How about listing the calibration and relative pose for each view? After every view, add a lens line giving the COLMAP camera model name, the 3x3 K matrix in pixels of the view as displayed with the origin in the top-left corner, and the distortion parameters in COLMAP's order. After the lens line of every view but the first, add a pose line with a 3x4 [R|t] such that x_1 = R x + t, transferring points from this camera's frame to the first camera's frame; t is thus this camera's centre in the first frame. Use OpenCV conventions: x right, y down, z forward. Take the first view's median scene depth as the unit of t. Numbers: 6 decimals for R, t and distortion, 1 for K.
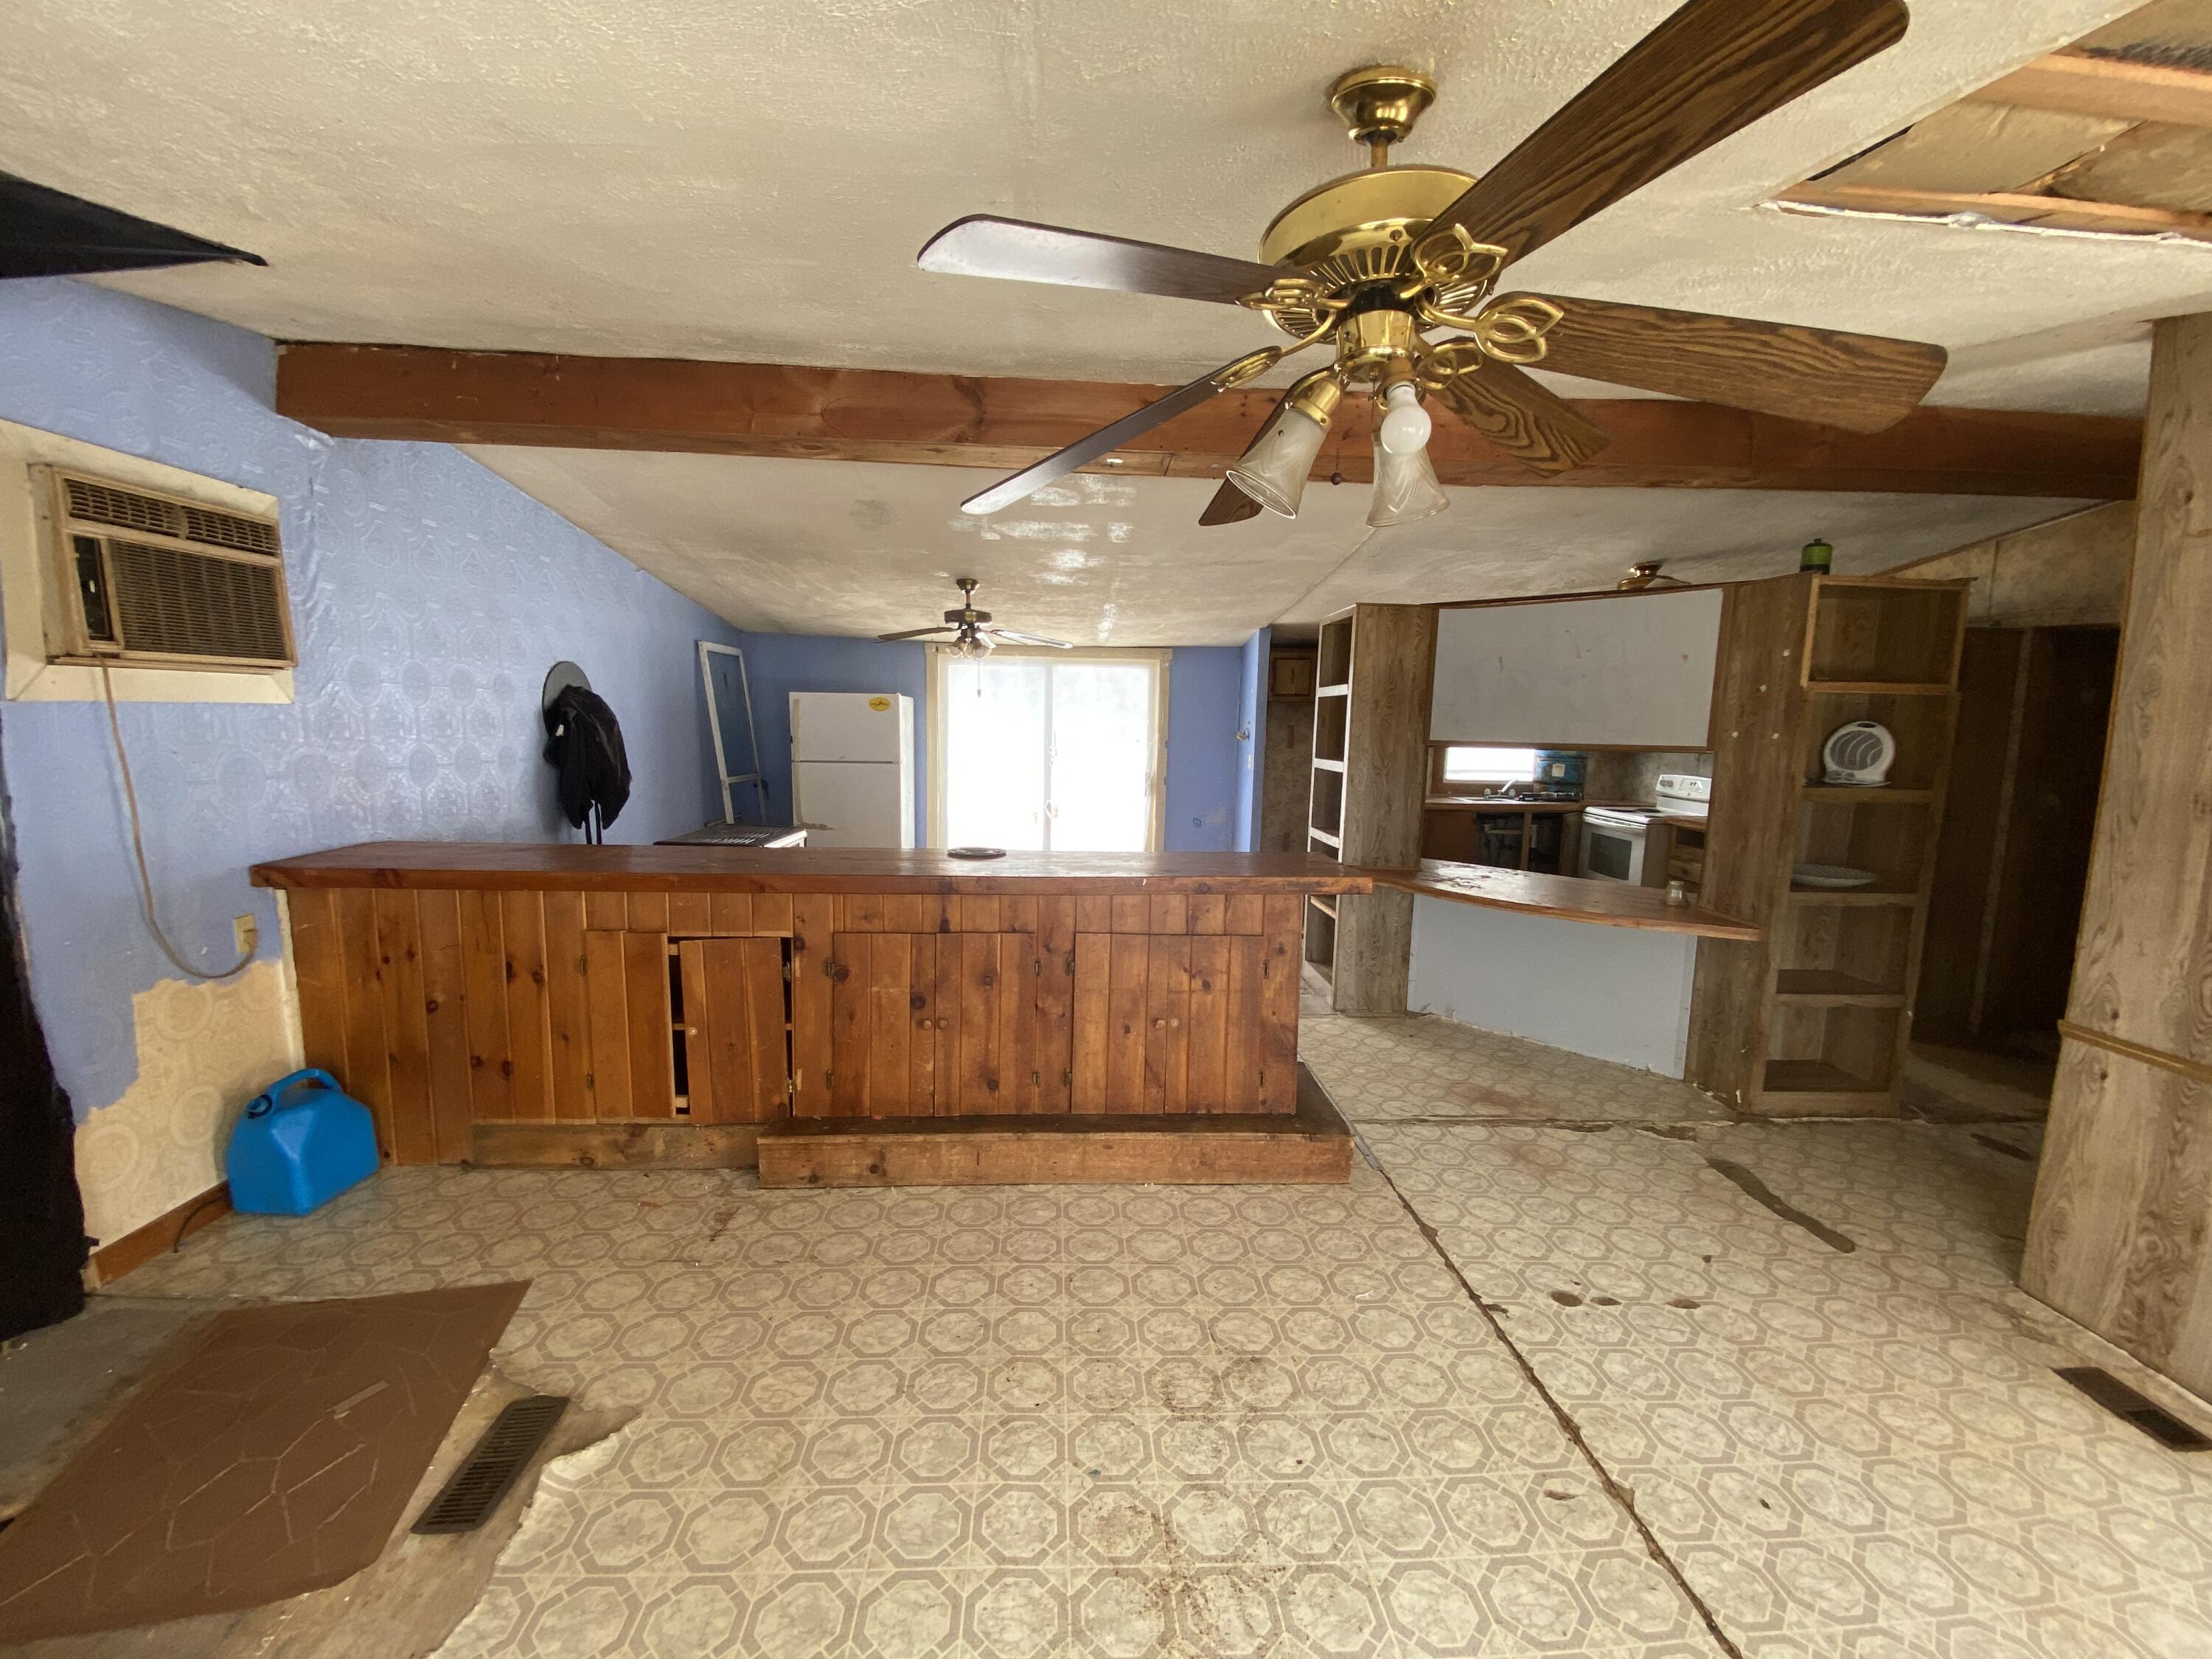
lens RADIAL K [[819.5, 0, 1091.7], [0, 819.5, 814.8], [0, 0, 1]] dist [-0.046581, -0.000241]
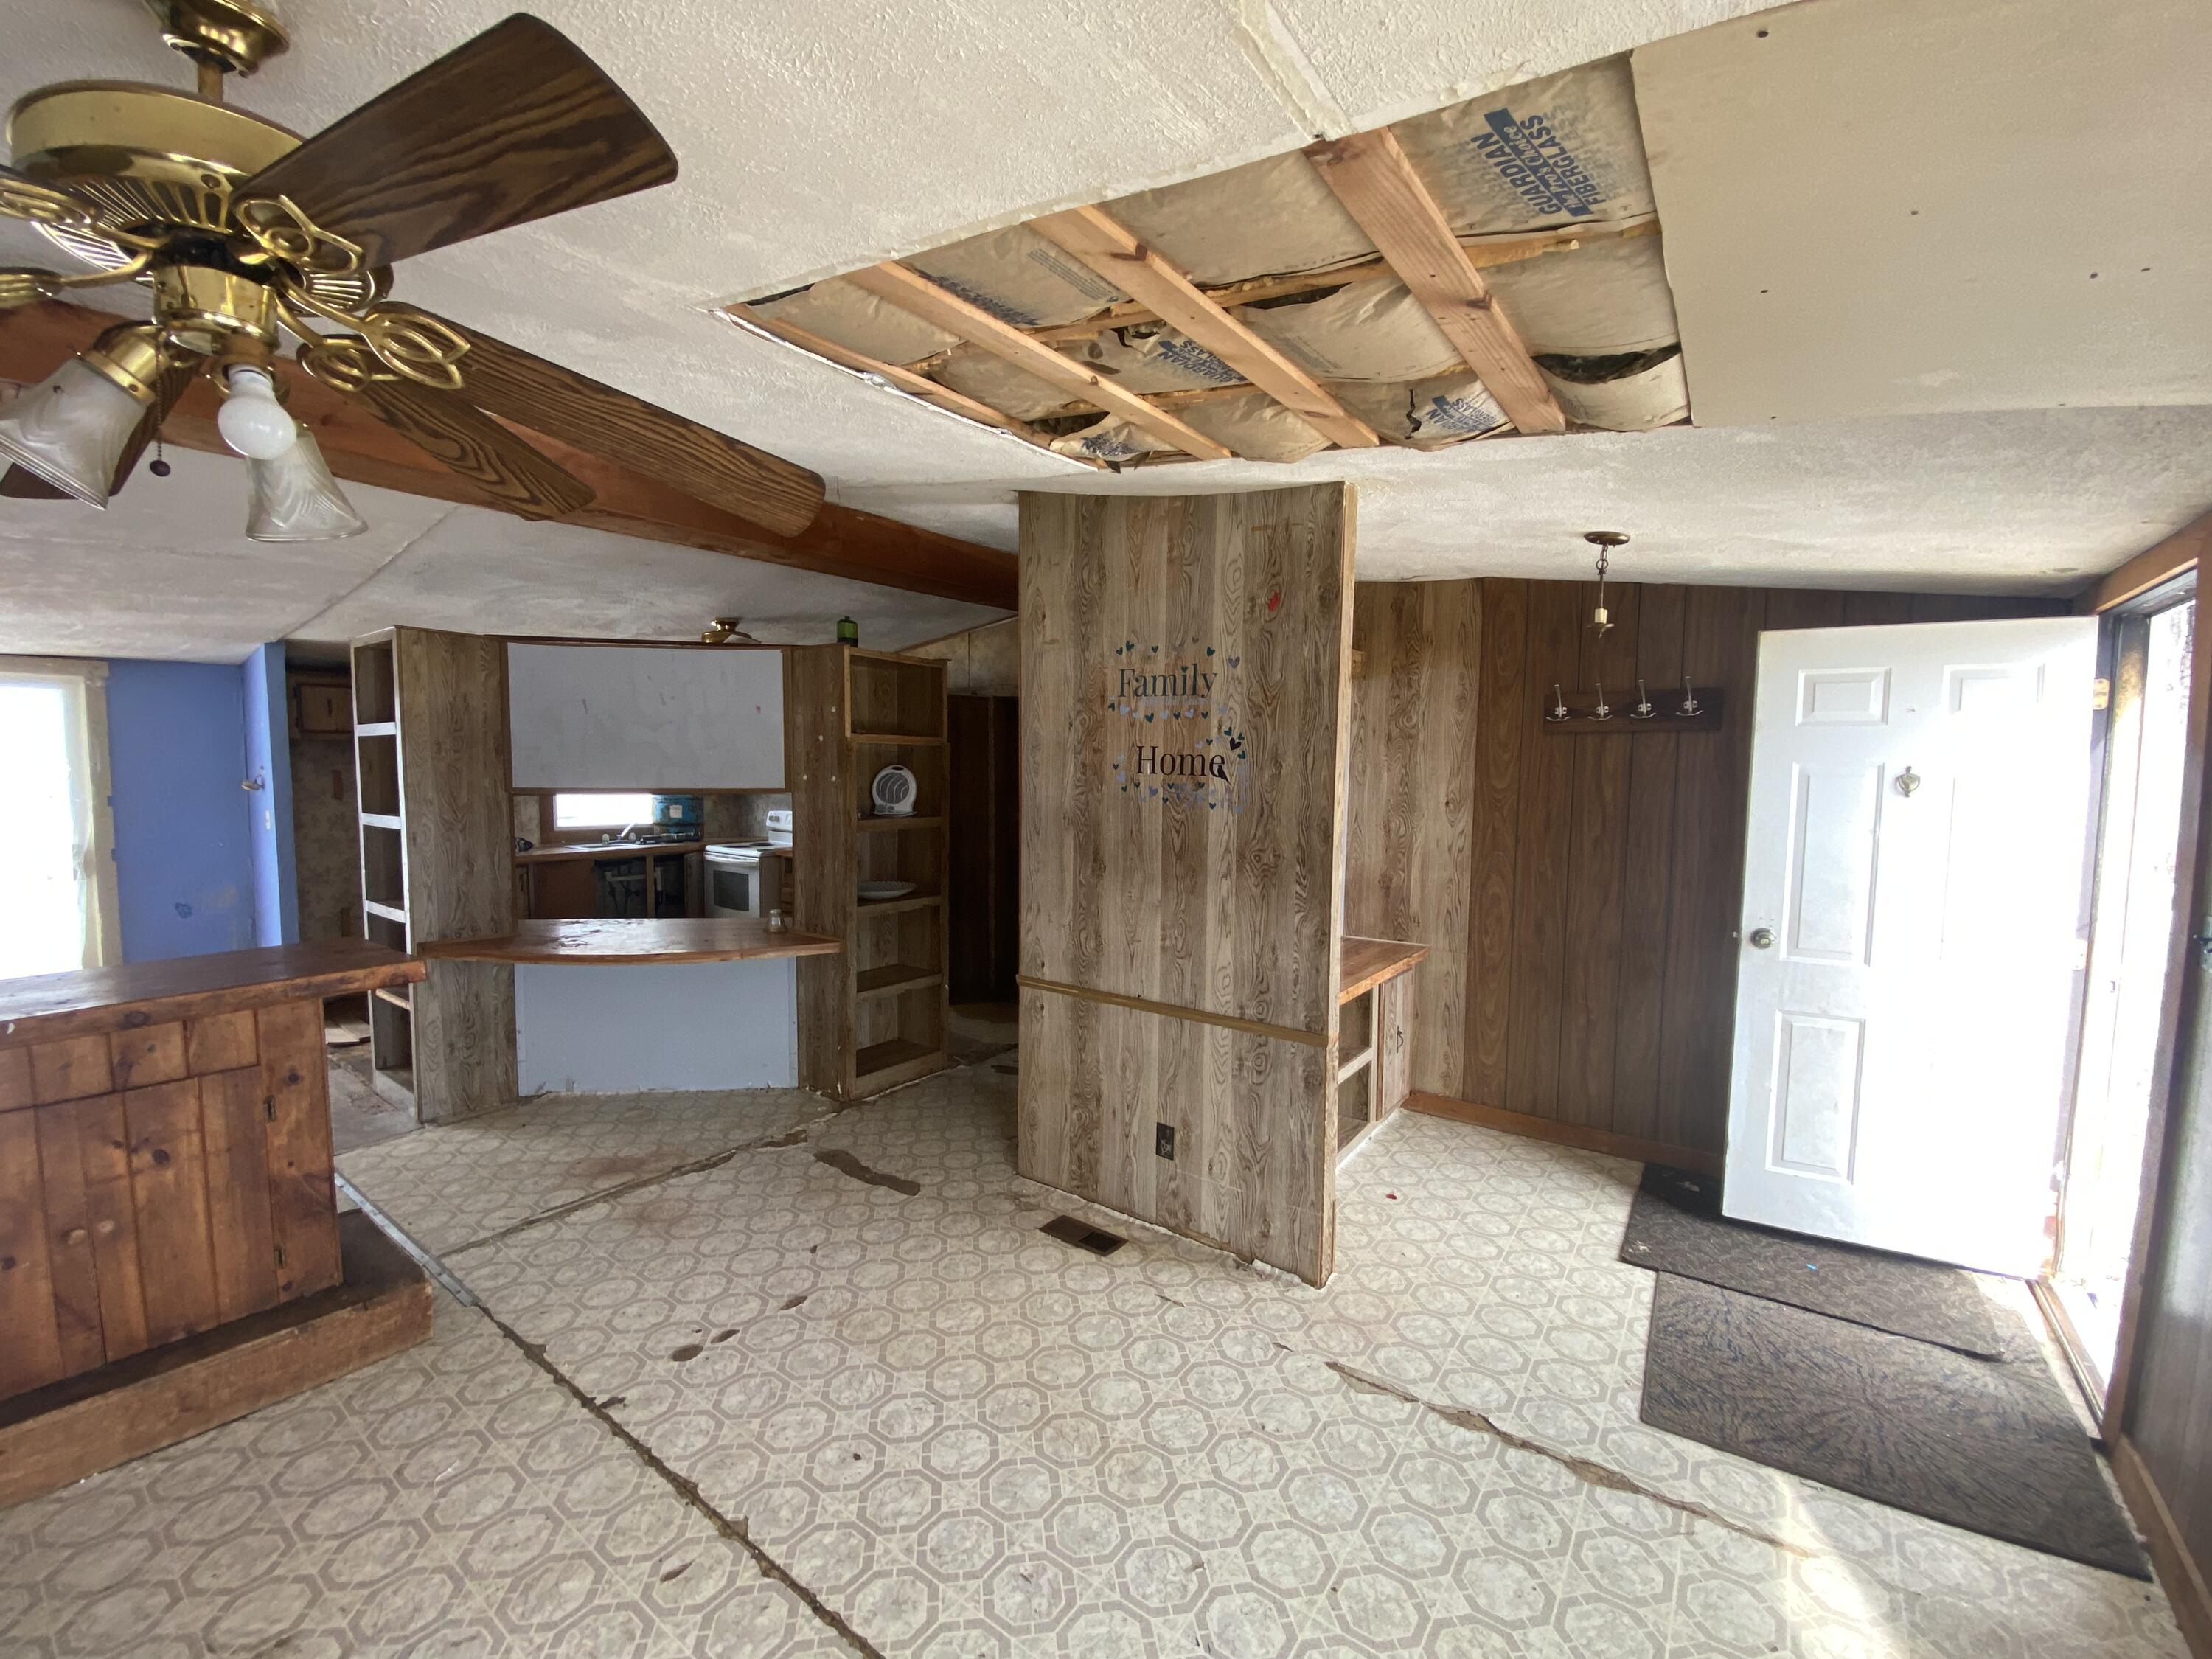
lens RADIAL K [[819.5, 0, 1091.7], [0, 819.5, 814.8], [0, 0, 1]] dist [-0.046581, -0.000241]
pose [[0.594198, -0.053503, 0.802538, 0.116926], [0.086119, 0.996281, 0.002658, -0.014692], [-0.799695, 0.067535, 0.596596, -0.034087]]
